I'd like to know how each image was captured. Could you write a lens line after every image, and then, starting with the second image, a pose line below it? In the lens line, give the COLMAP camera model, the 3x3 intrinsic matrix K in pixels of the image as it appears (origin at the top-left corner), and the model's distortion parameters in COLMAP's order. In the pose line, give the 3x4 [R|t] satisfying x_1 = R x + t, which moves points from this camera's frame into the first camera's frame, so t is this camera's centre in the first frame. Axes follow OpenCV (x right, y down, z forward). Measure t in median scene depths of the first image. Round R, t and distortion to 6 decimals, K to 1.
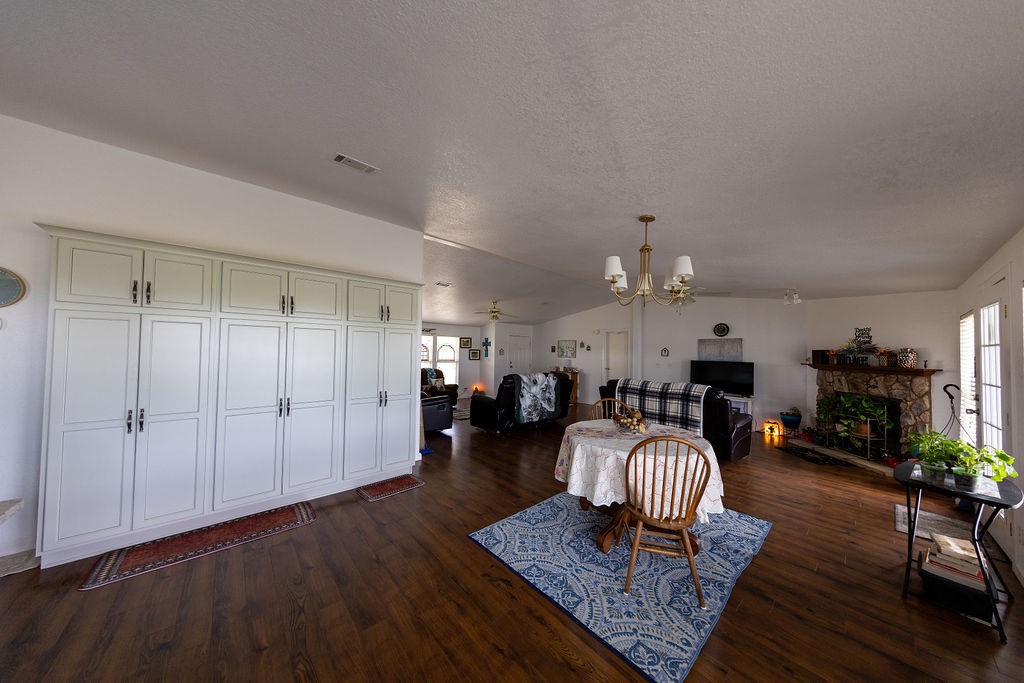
lens RADIAL K [[320.4, 0, 513.7], [0, 320.4, 342.3], [0, 0, 1]] dist [0.002543, 0.000117]
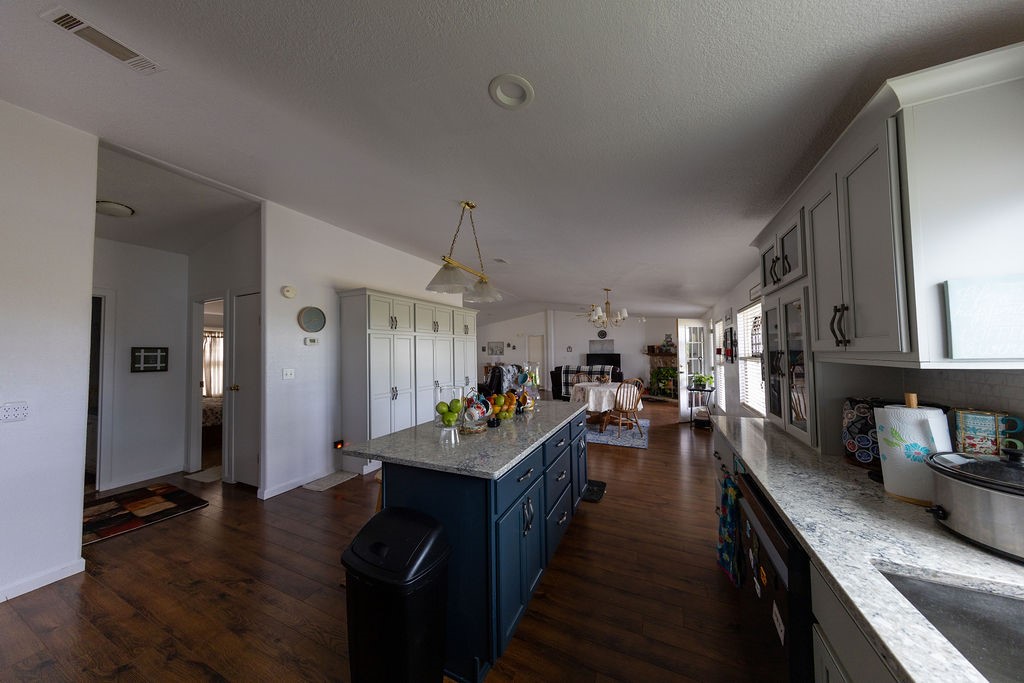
lens RADIAL K [[320.4, 0, 512.1], [0, 320.4, 341.9], [0, 0, 1]] dist [0.002543, 0.000117]
pose [[0.915048, -0.017461, 0.402966, -0.516603], [0.017183, 0.999843, 0.004305, -0.018324], [-0.402978, 0.002985, 0.915205, -0.368014]]
